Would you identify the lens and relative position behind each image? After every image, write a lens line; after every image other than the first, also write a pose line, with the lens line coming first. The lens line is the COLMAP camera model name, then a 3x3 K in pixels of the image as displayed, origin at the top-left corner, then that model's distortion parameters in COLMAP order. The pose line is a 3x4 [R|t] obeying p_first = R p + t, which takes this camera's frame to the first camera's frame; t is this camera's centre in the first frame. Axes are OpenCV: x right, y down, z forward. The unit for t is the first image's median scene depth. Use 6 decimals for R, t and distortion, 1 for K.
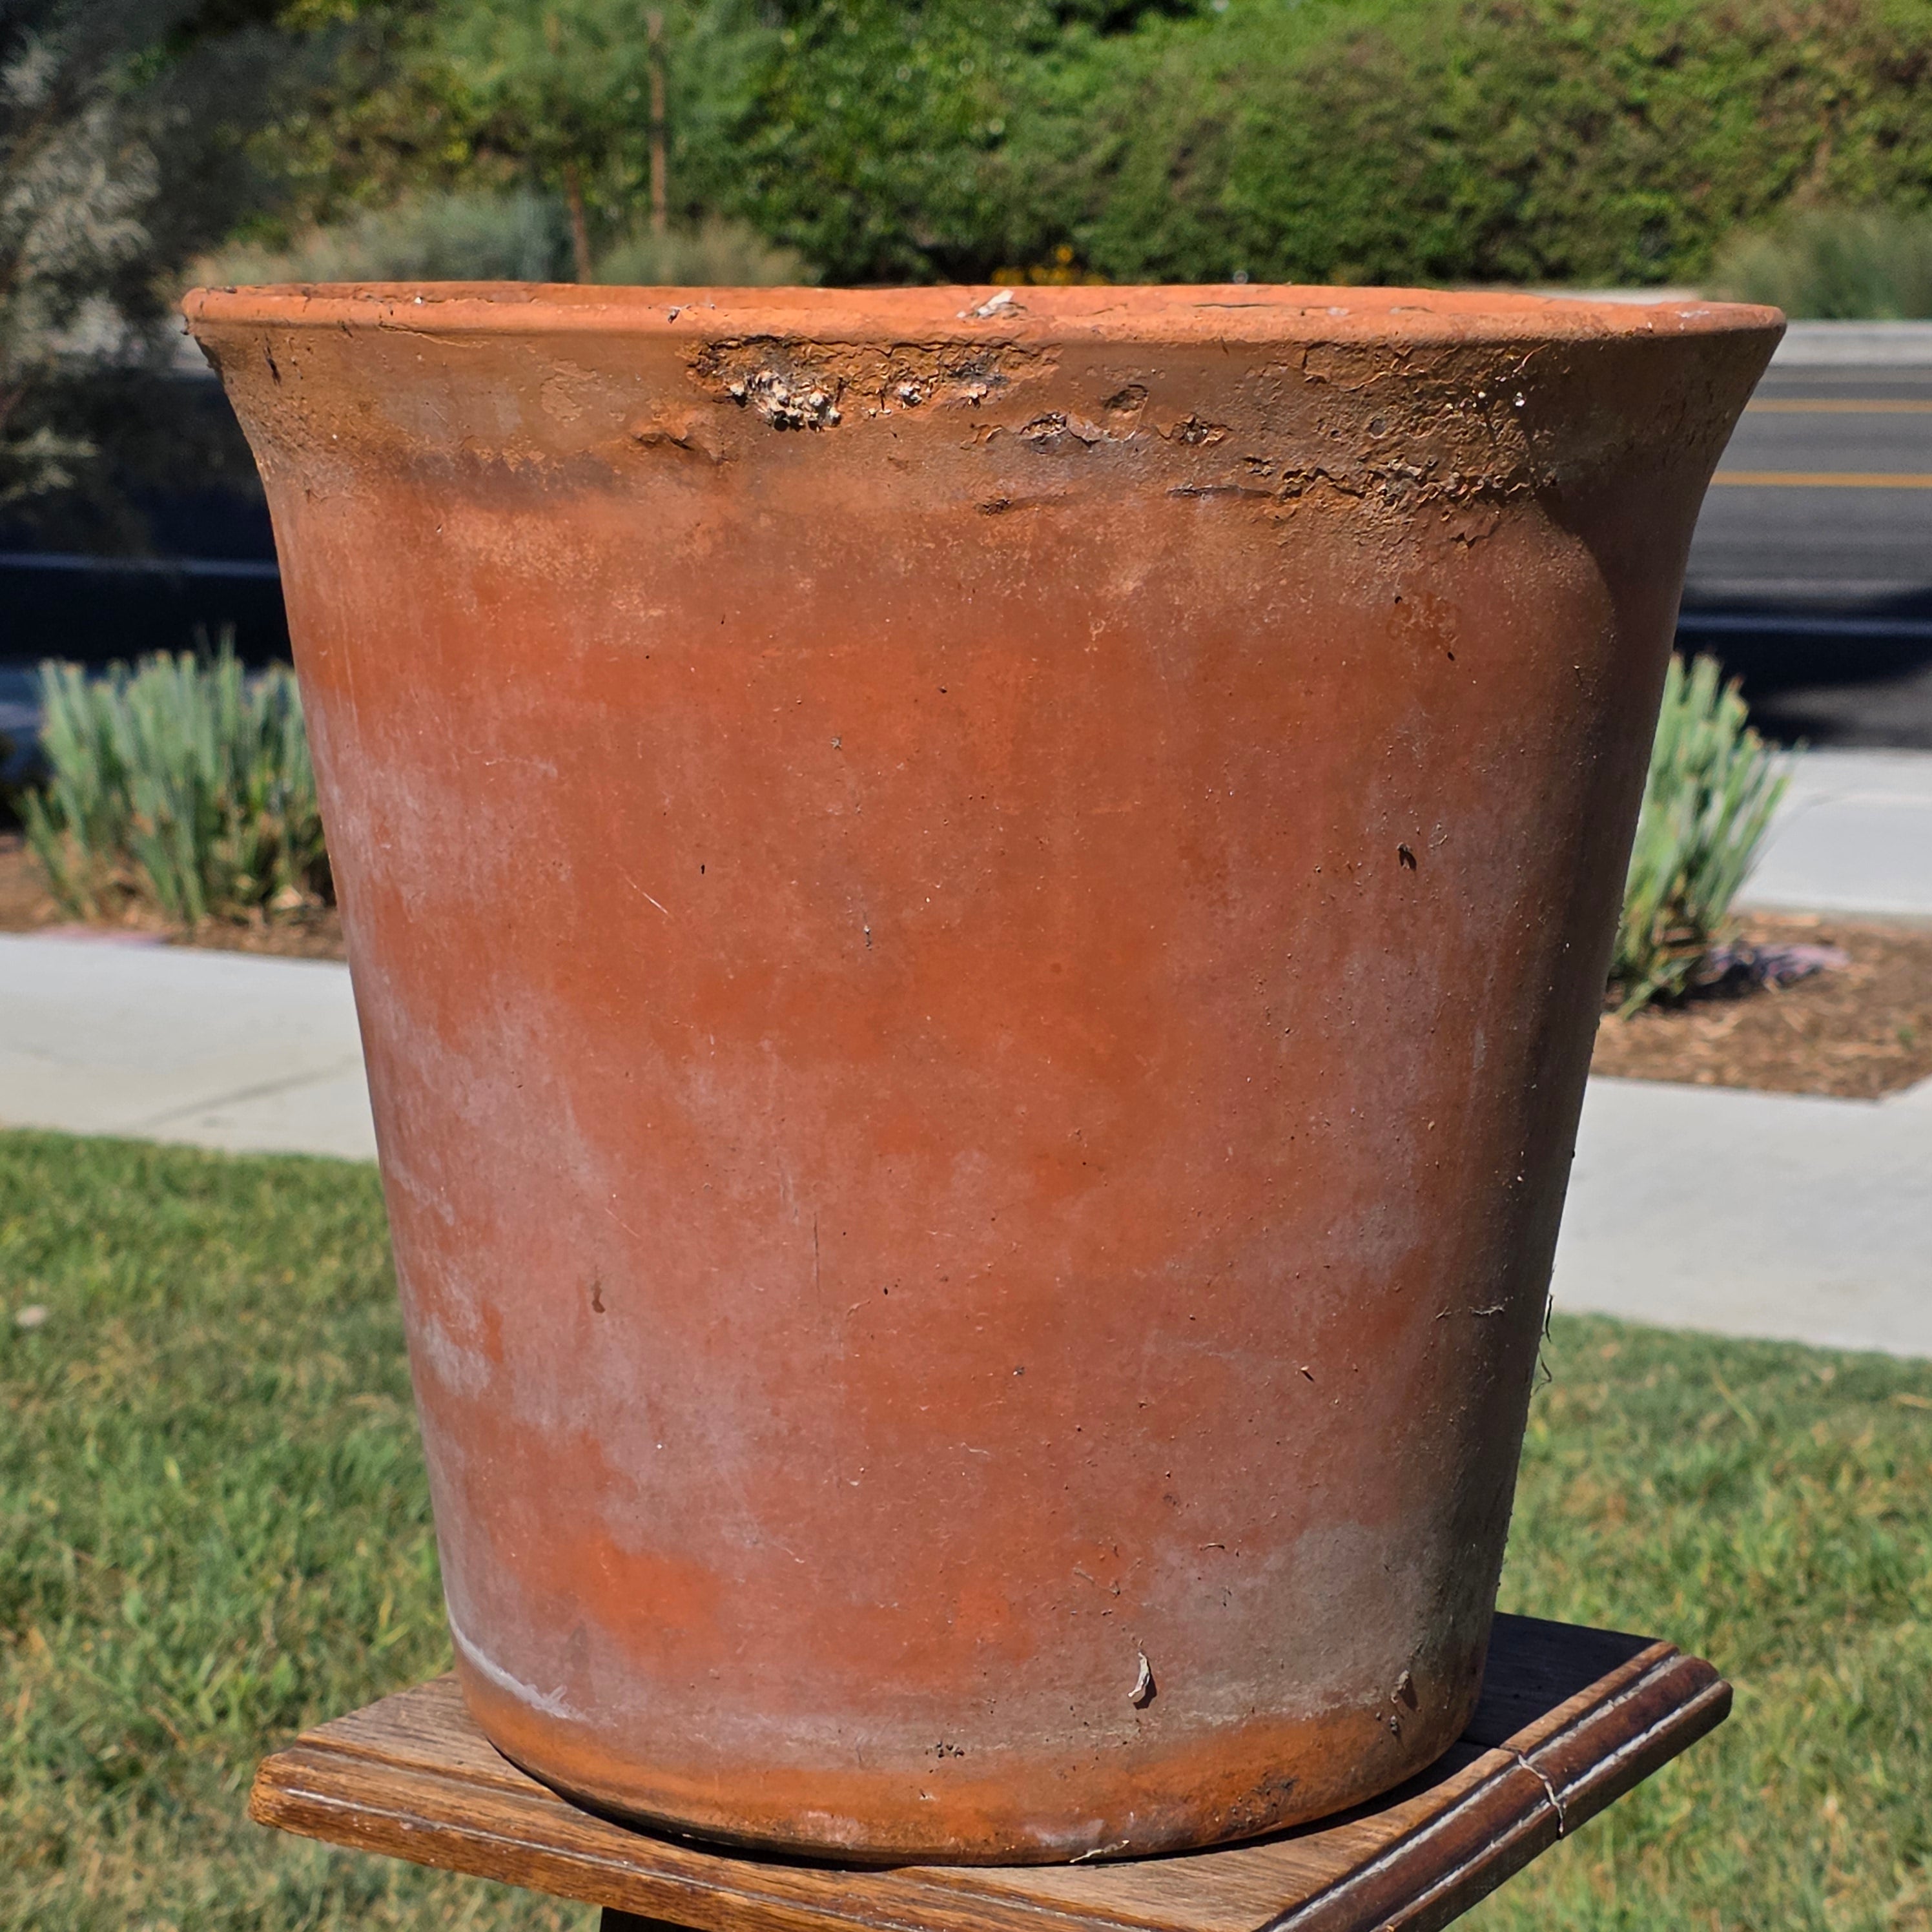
lens RADIAL K [[4624.3, 0, 912.7], [0, 4624.3, 908.6], [0, 0, 1]] dist [0.257208, -1.546579]
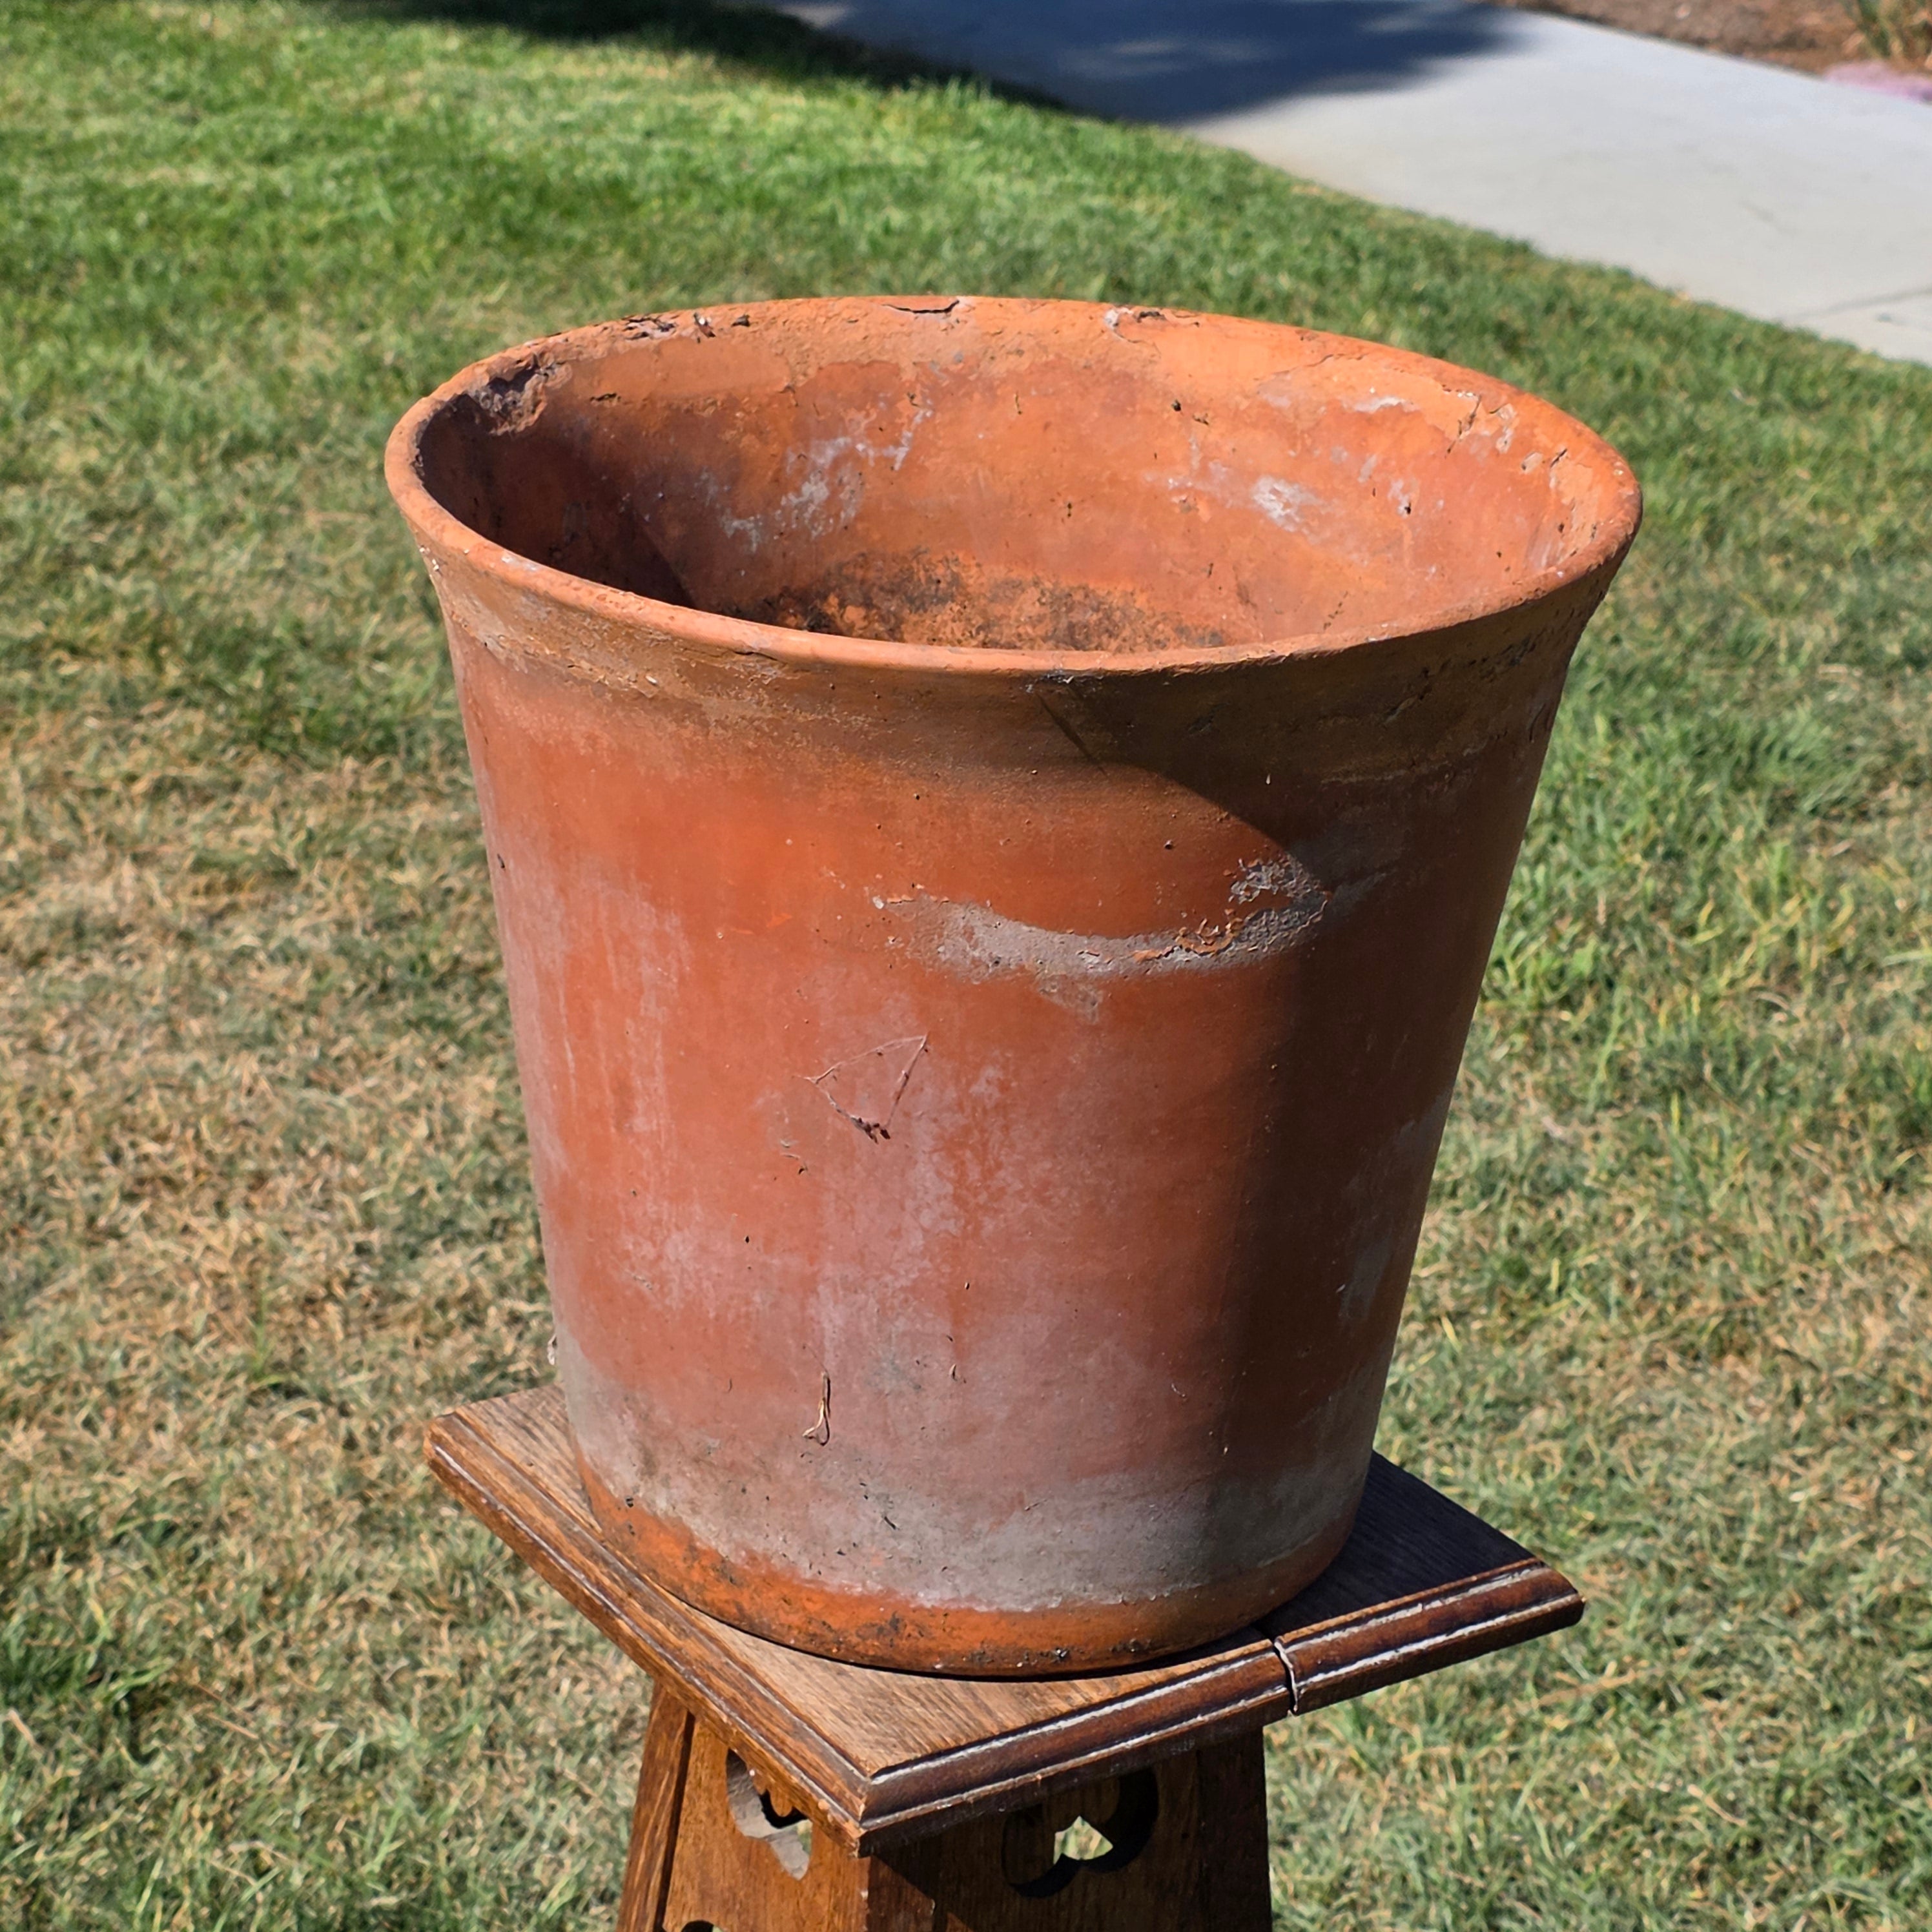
lens RADIAL K [[4624.3, 0, 912.7], [0, 4624.3, 908.6], [0, 0, 1]] dist [0.257208, -1.546579]
pose [[0.899659, 0.180940, -0.397335, 0.121509], [-0.090528, 0.967610, 0.235659, -0.071960], [0.427105, -0.176043, 0.886899, -0.030090]]
